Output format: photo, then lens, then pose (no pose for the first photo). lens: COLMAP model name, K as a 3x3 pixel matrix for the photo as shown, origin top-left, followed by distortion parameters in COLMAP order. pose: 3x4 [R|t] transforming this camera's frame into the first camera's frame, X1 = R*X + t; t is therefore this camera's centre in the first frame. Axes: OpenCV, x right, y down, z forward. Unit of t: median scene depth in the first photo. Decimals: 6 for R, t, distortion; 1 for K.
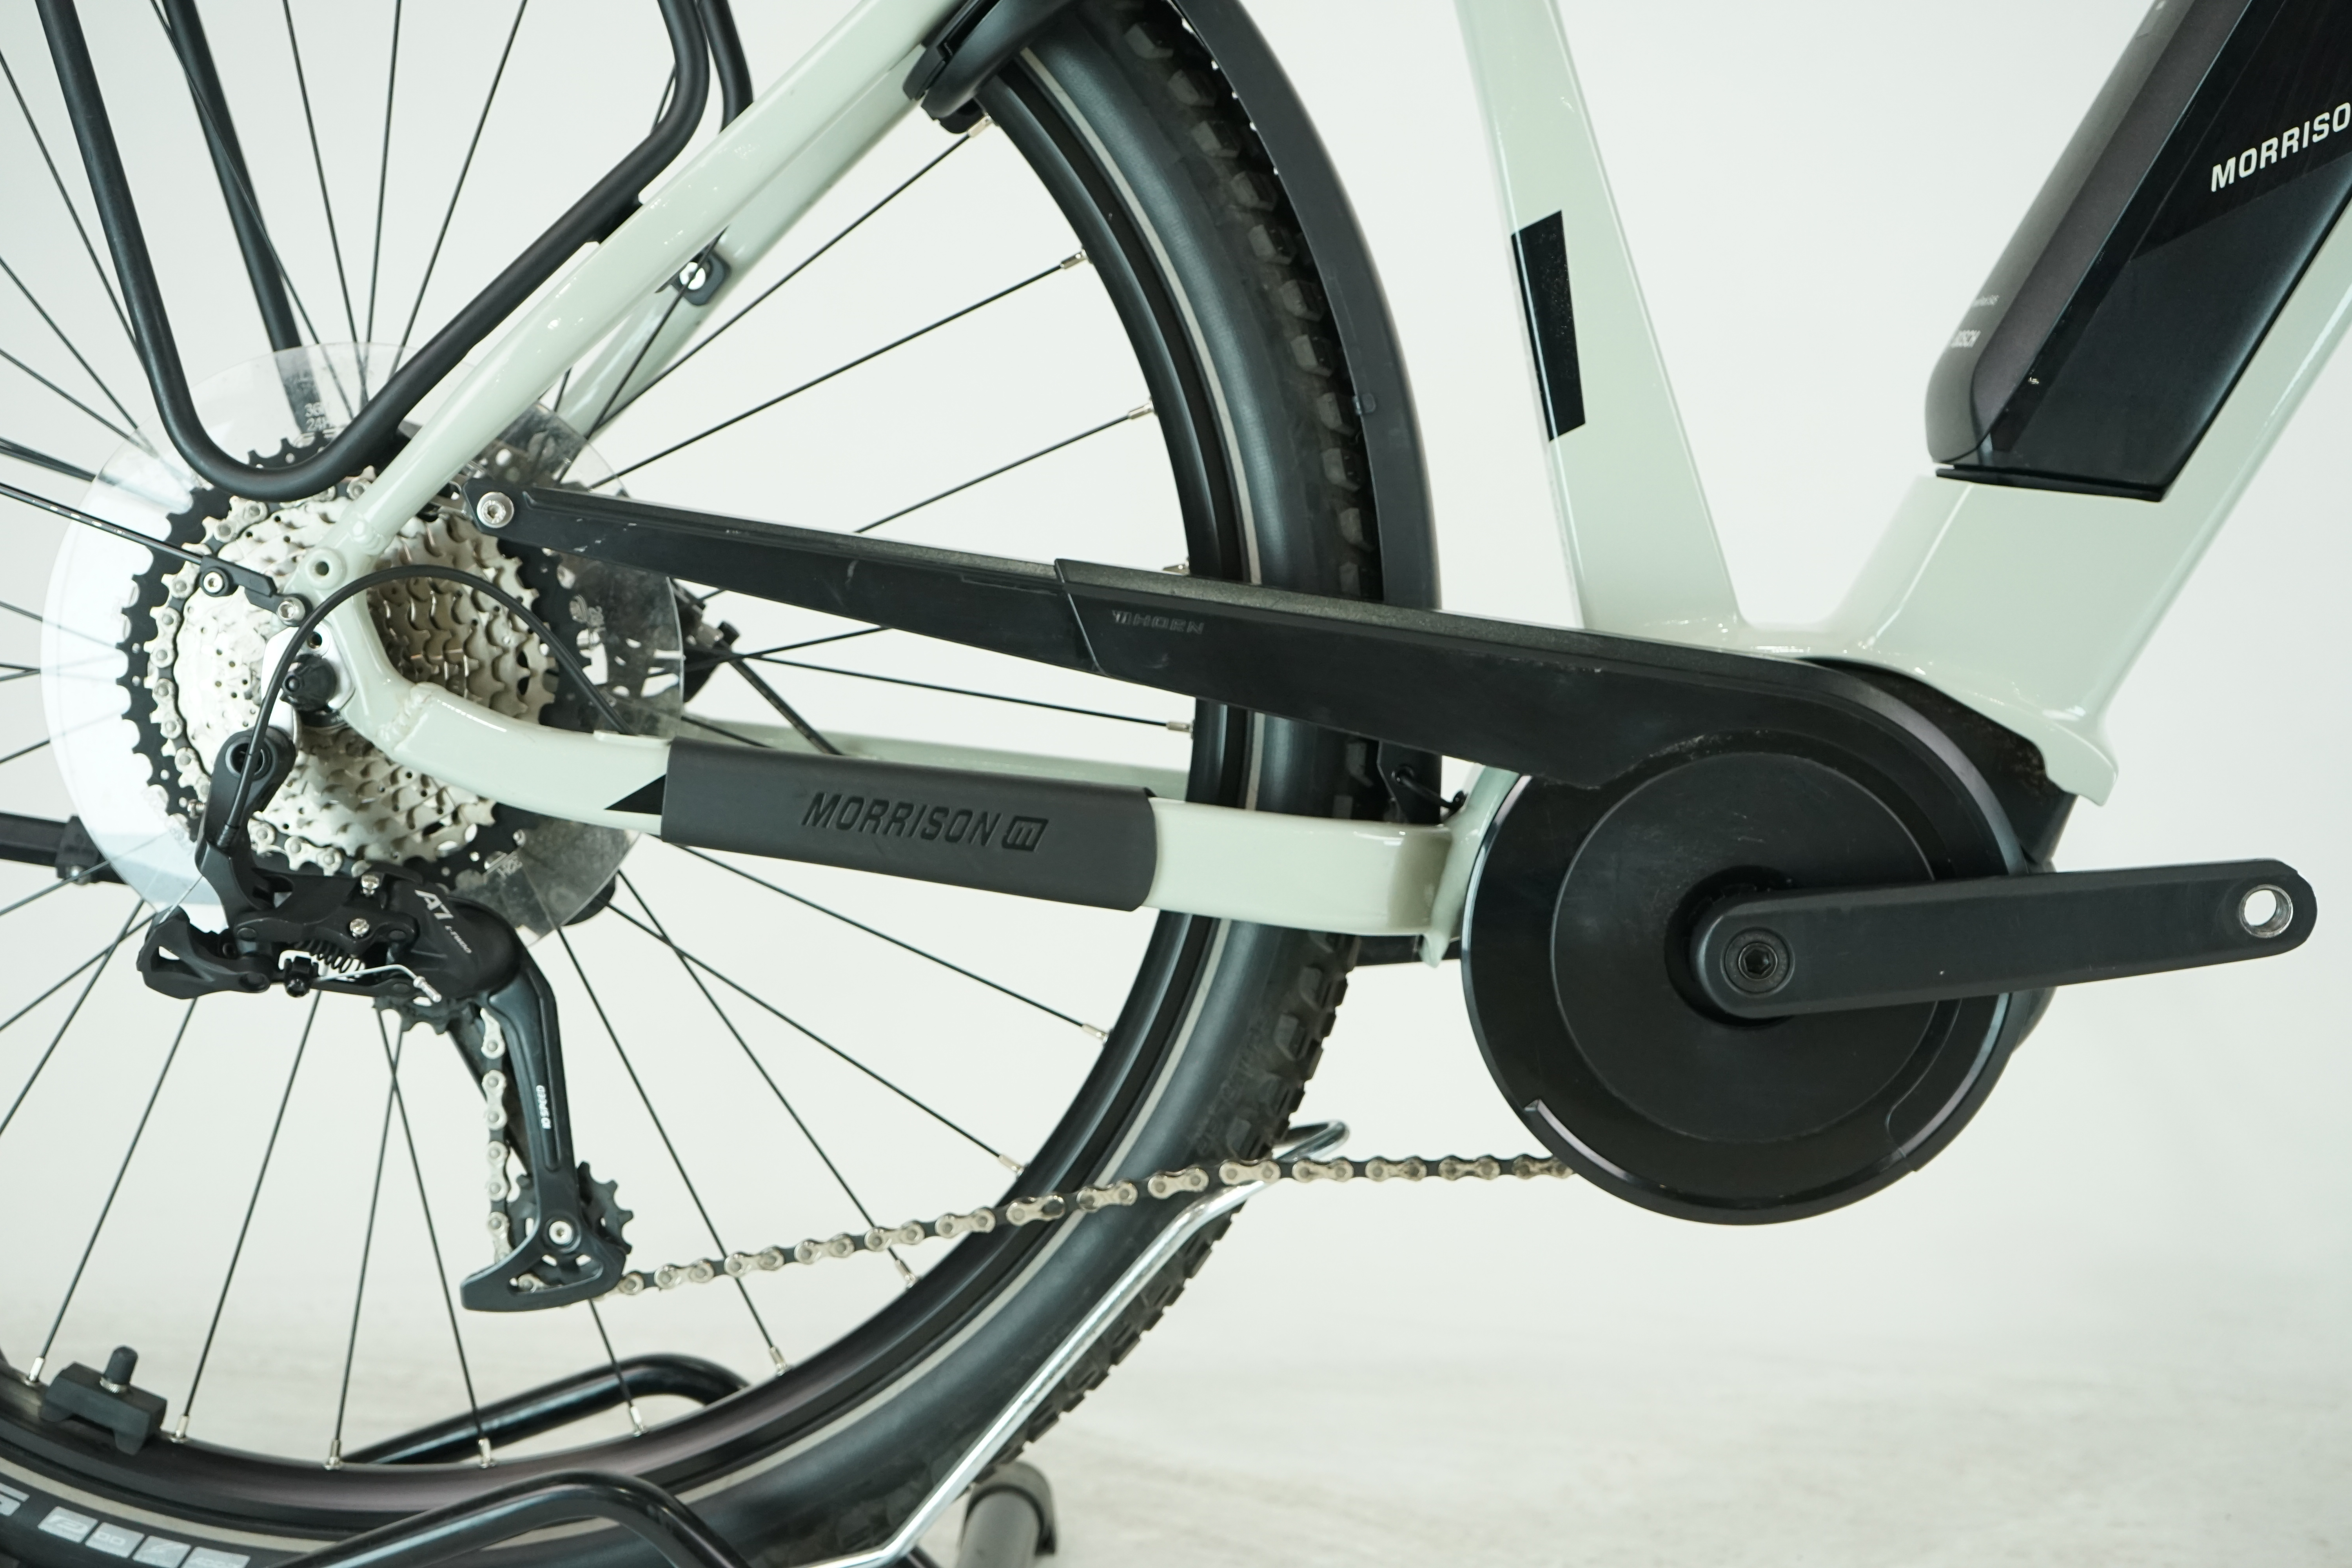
lens RADIAL K [[3087.0, 0, 1174.8], [0, 3087.0, 778.4], [0, 0, 1]] dist [0.013287, 0.000000]
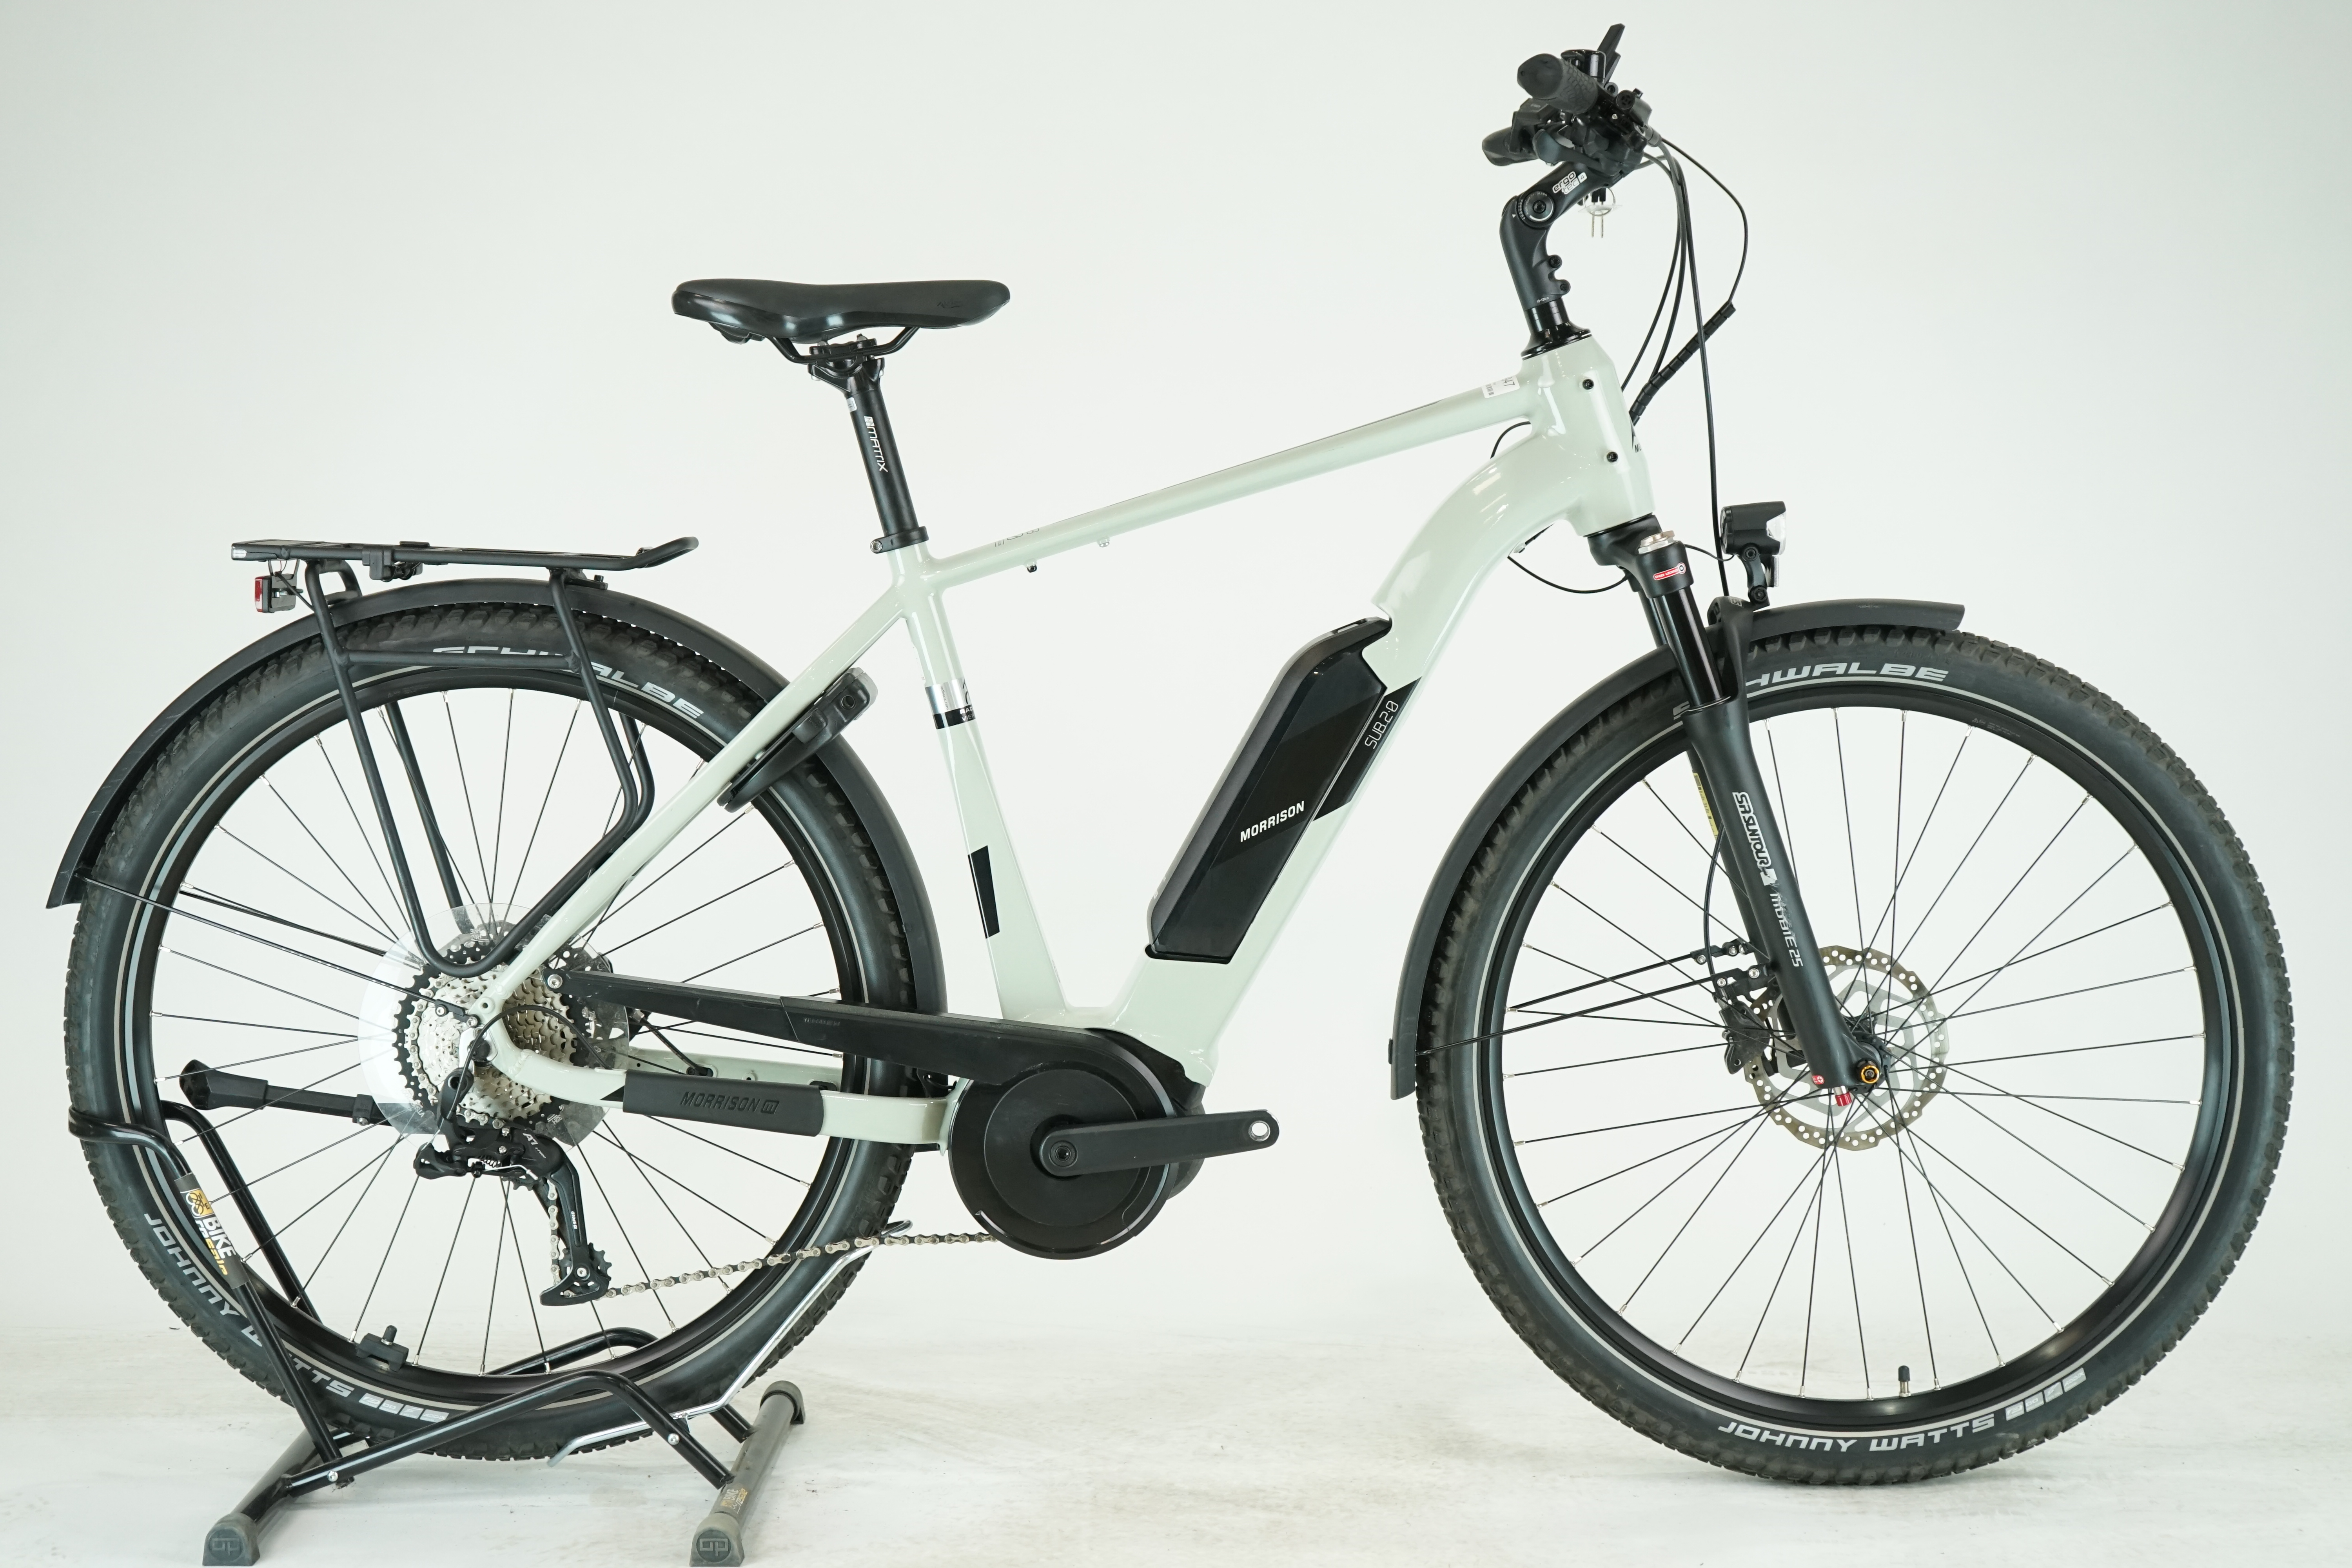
lens RADIAL K [[3569.5, 0, 1175.9], [0, 3569.5, 788.0], [0, 0, 1]] dist [-0.019961, 0.000000]
pose [[0.999645, -0.015688, 0.021513, 0.211171], [0.015793, 0.999864, -0.004705, -0.210868], [-0.021436, 0.005043, 0.999758, -1.799520]]
